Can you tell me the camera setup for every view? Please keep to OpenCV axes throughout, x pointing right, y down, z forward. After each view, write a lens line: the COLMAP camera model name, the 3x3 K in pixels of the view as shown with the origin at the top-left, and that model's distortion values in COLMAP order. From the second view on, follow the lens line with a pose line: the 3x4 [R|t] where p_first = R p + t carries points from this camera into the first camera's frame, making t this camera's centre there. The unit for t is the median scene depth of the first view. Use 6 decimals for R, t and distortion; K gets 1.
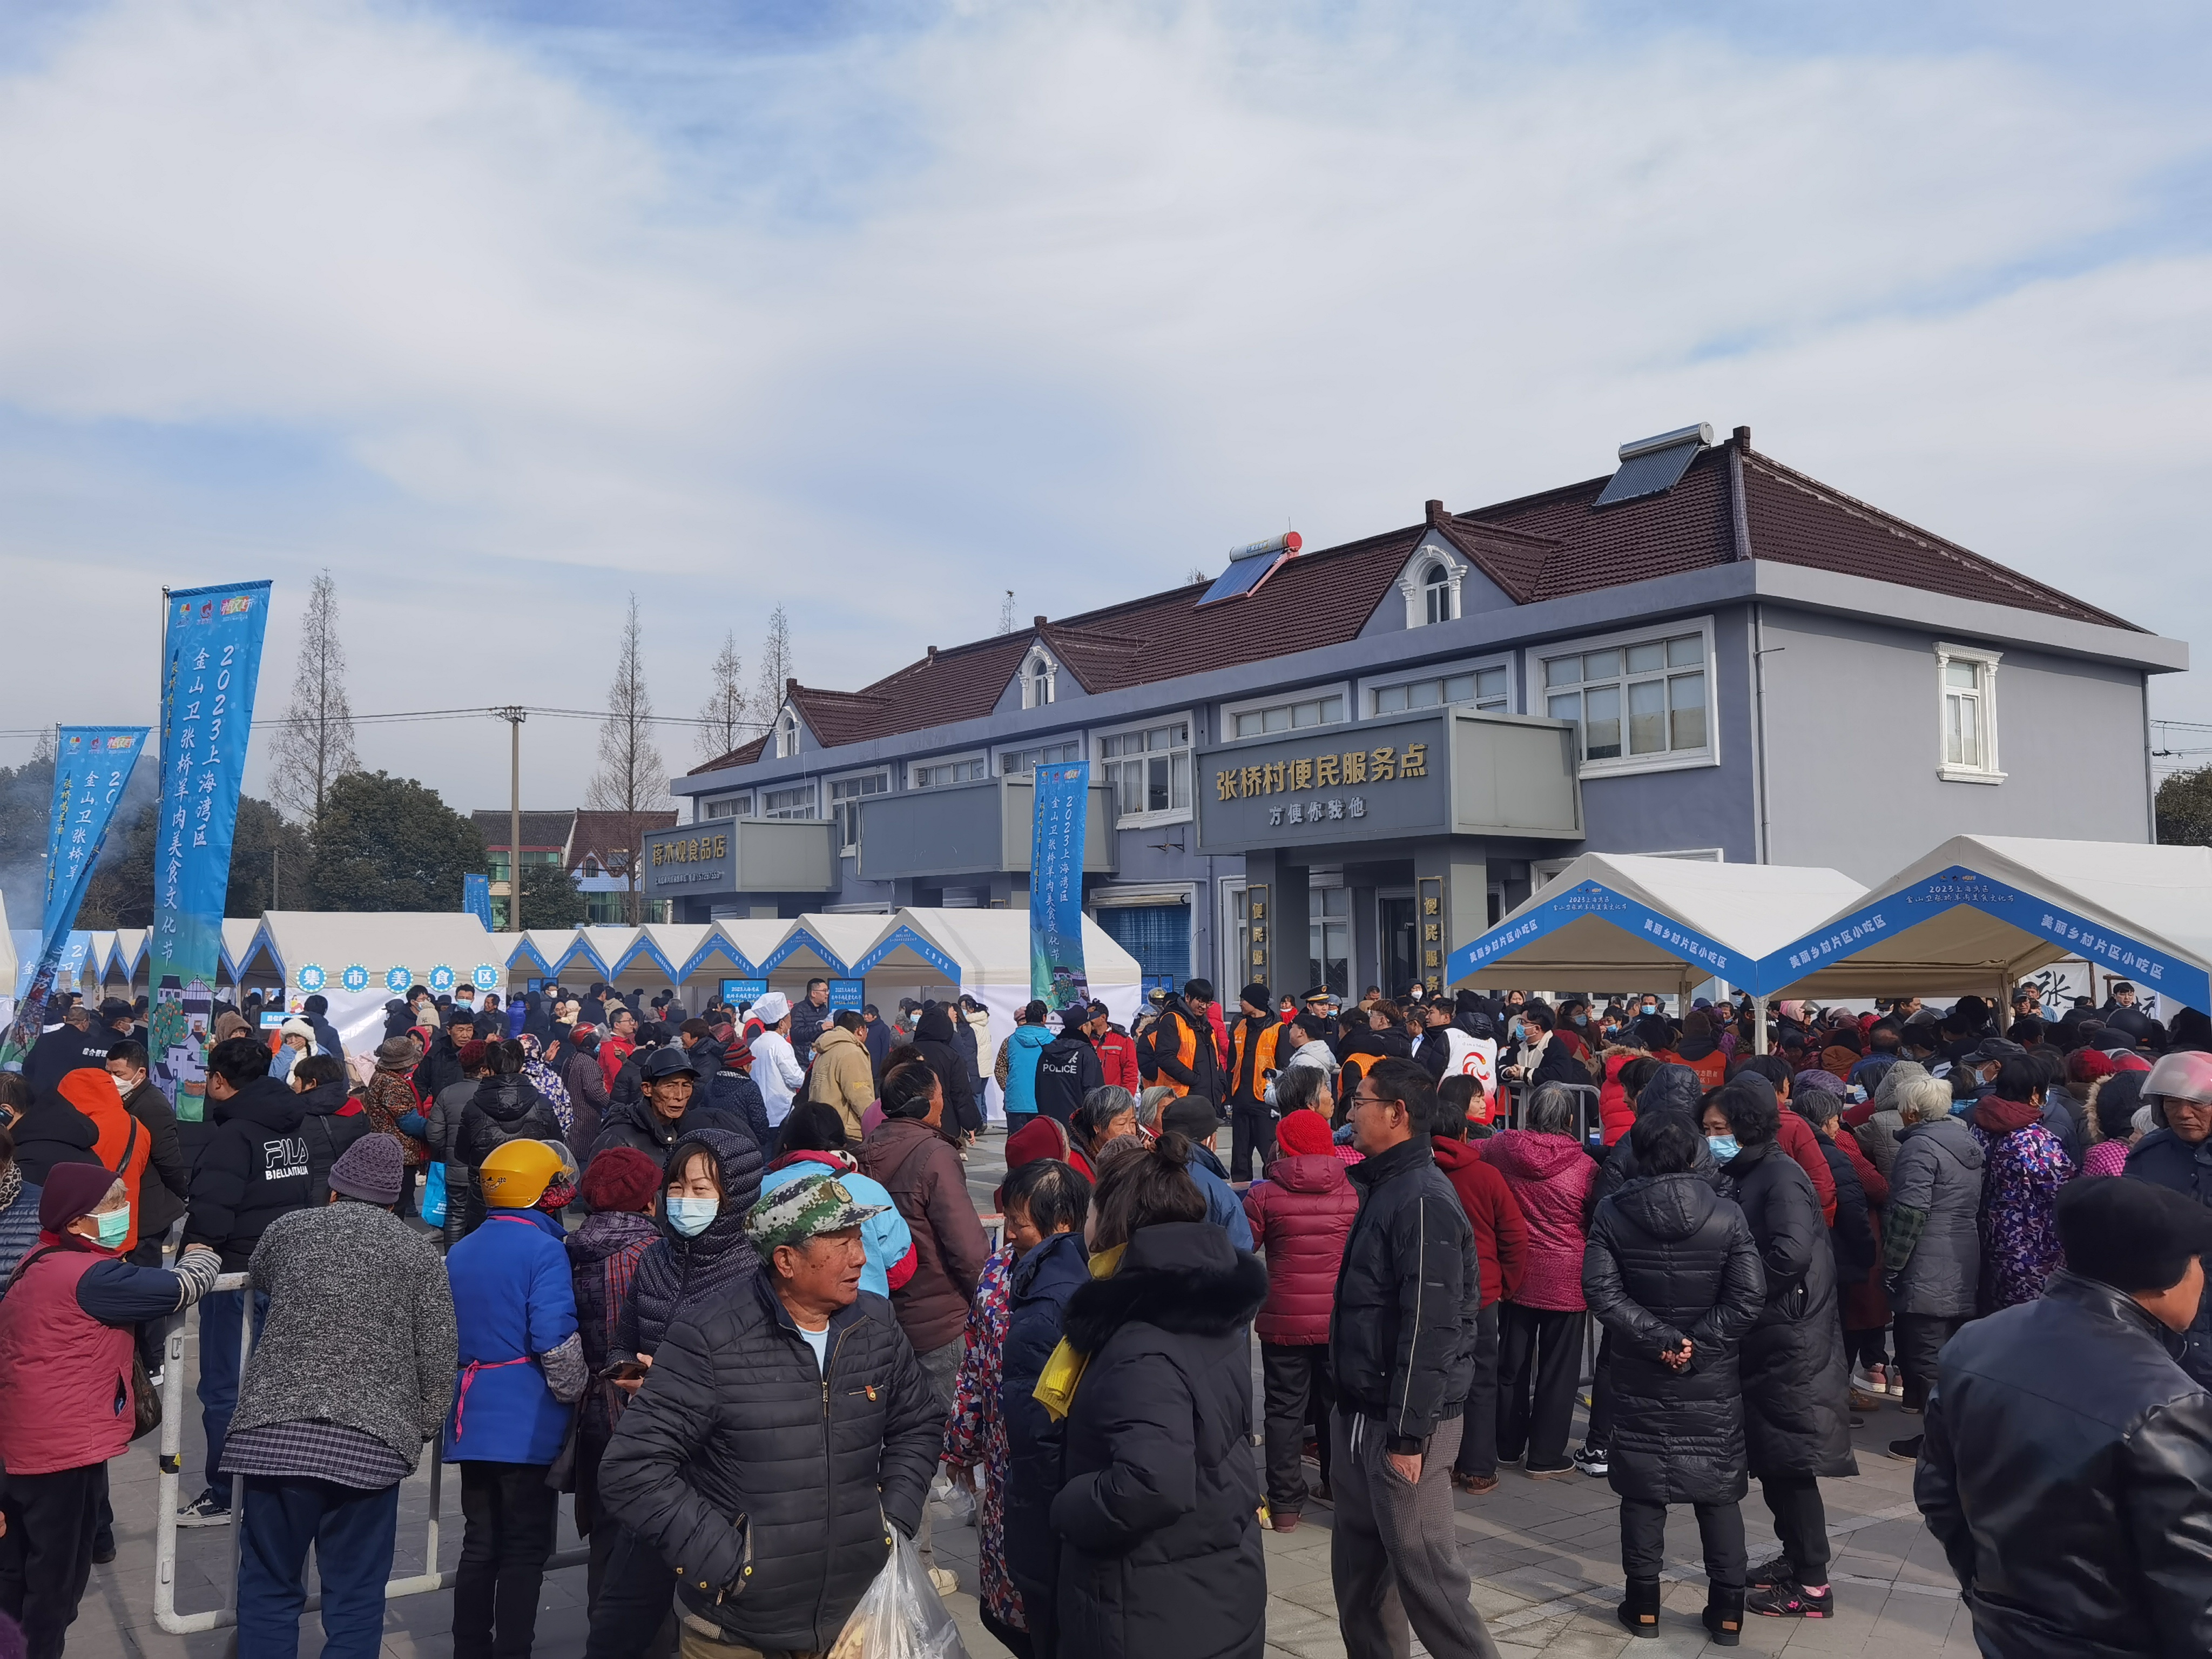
lens RADIAL K [[1931.9, 0, 1103.6], [0, 1931.9, 831.3], [0, 0, 1]] dist [-0.000069, 0.003997]
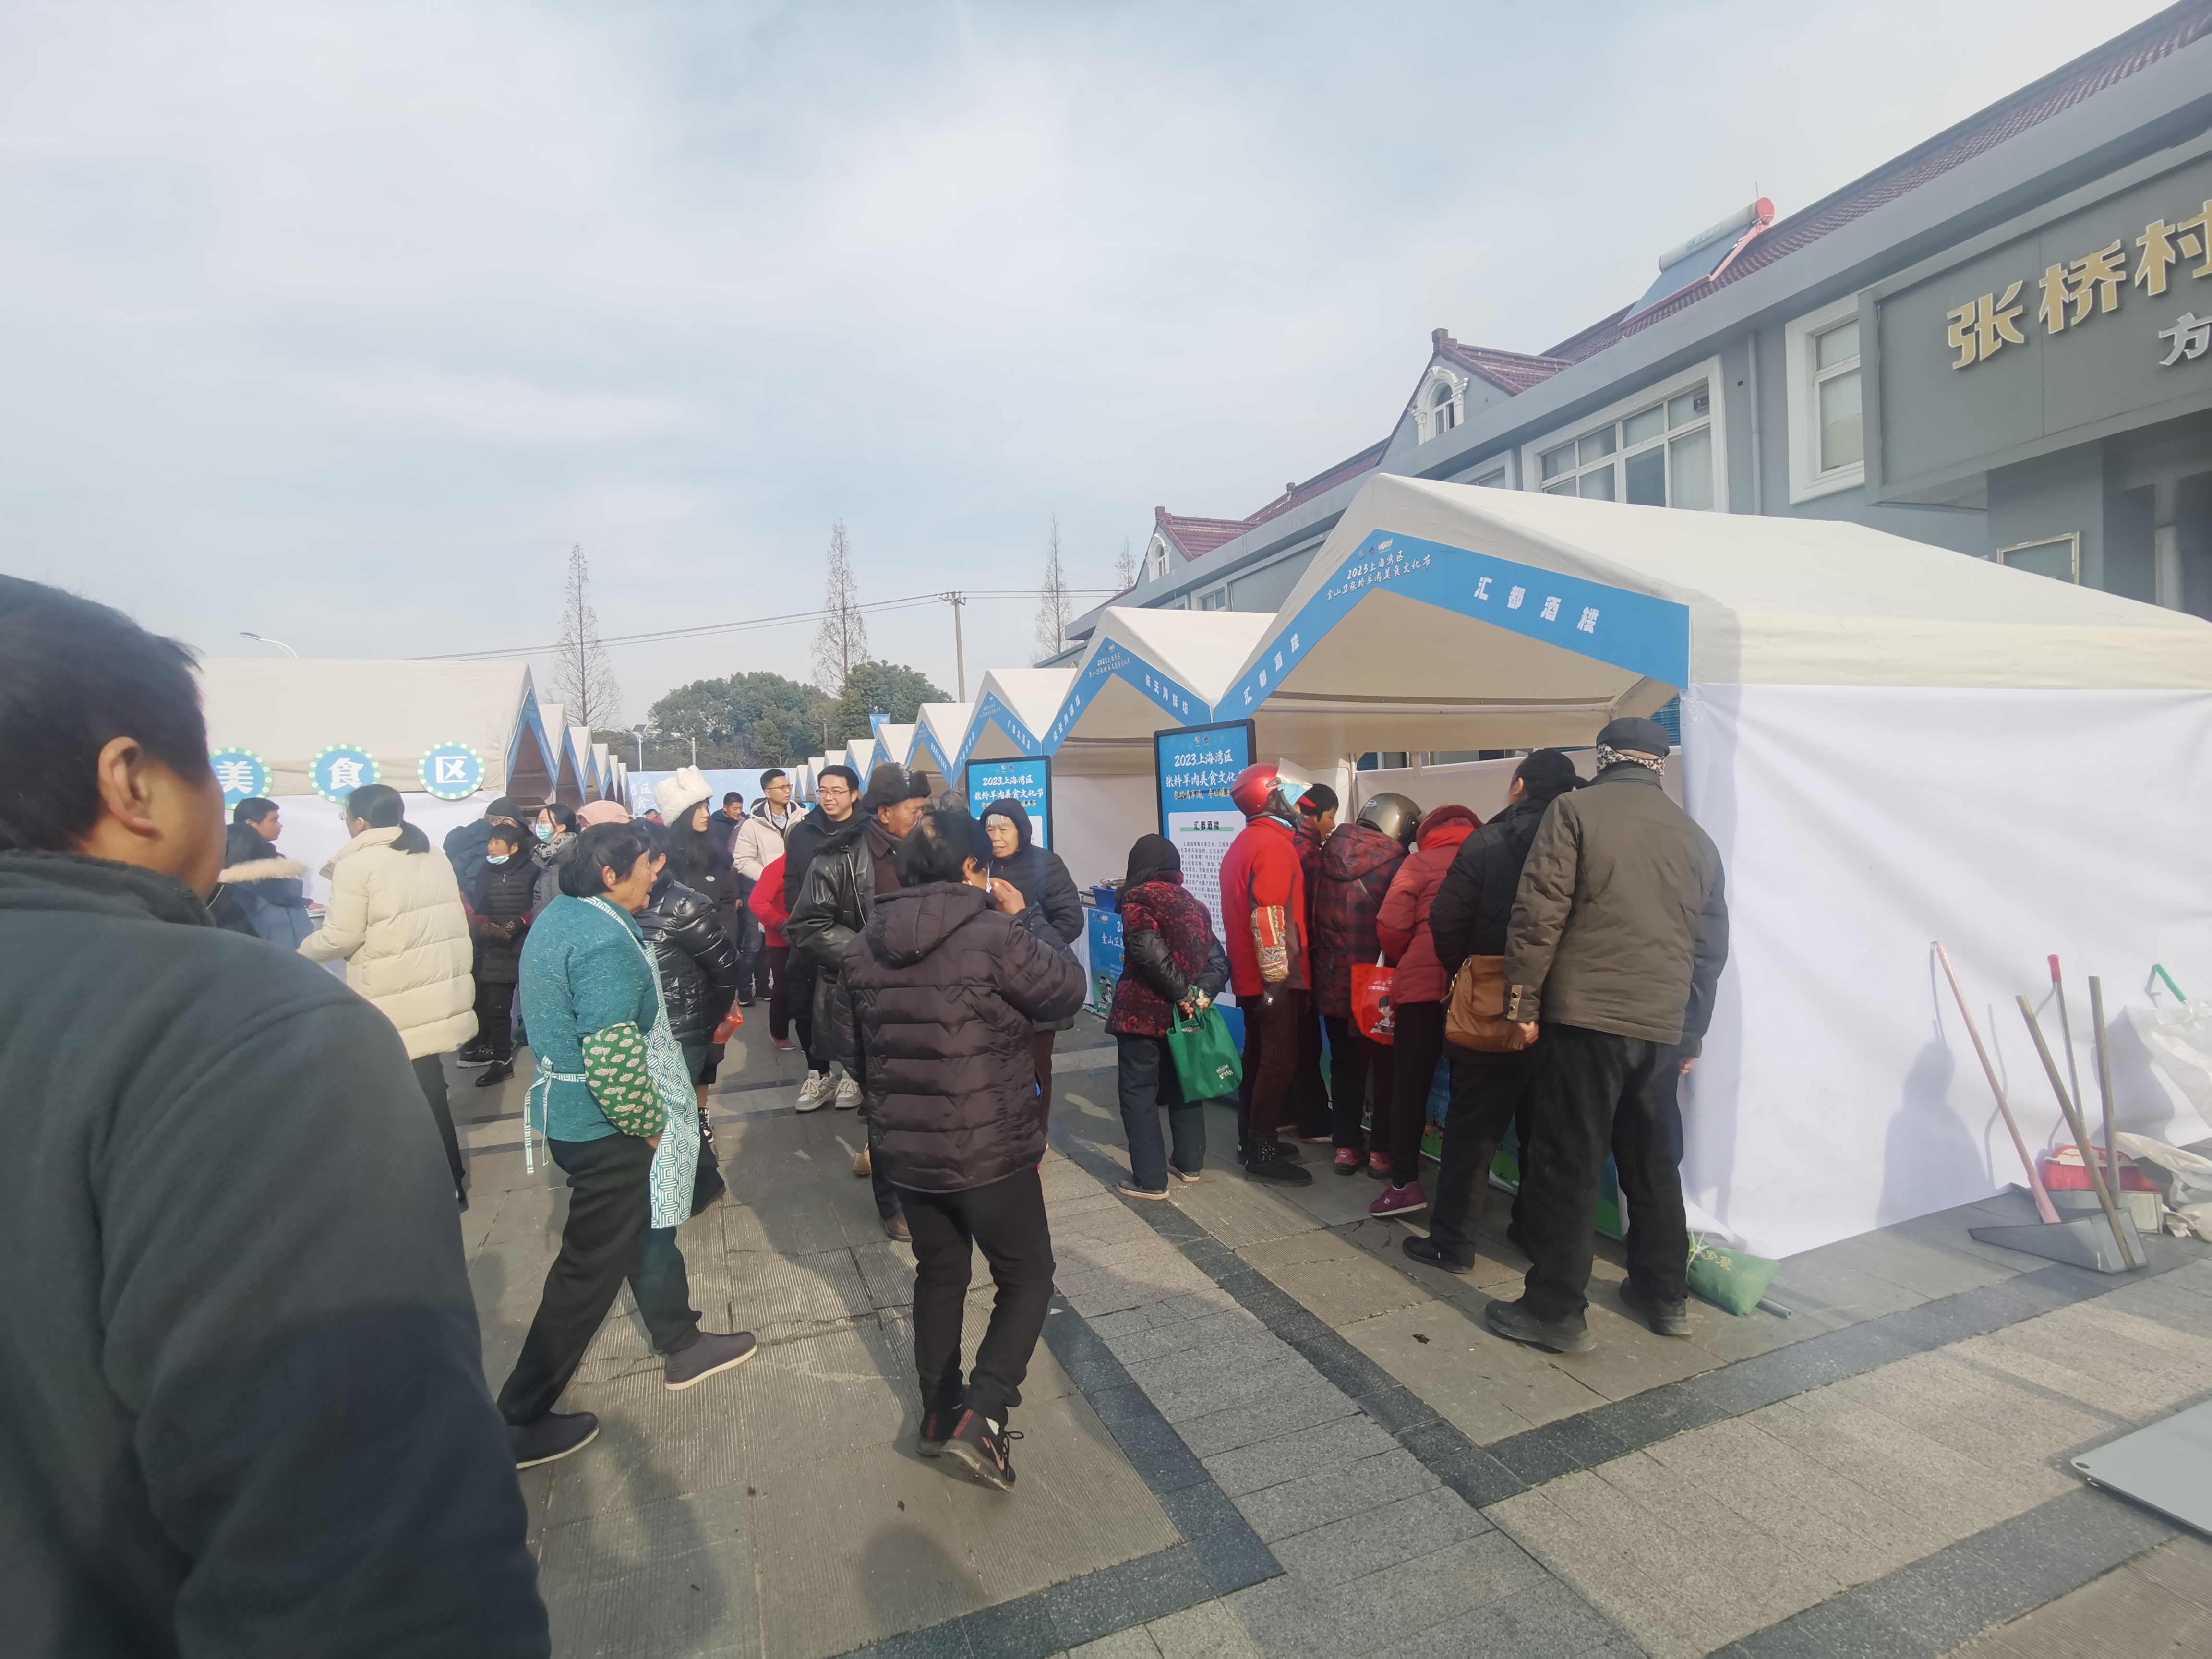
lens RADIAL K [[1099.0, 0, 1121.5], [0, 1099.0, 822.7], [0, 0, 1]] dist [-0.001337, 0.000093]
pose [[0.973304, -0.030852, -0.227438, -0.053479], [0.051537, 0.994998, 0.085577, 0.039682], [0.223660, -0.095014, 0.970025, 0.417207]]
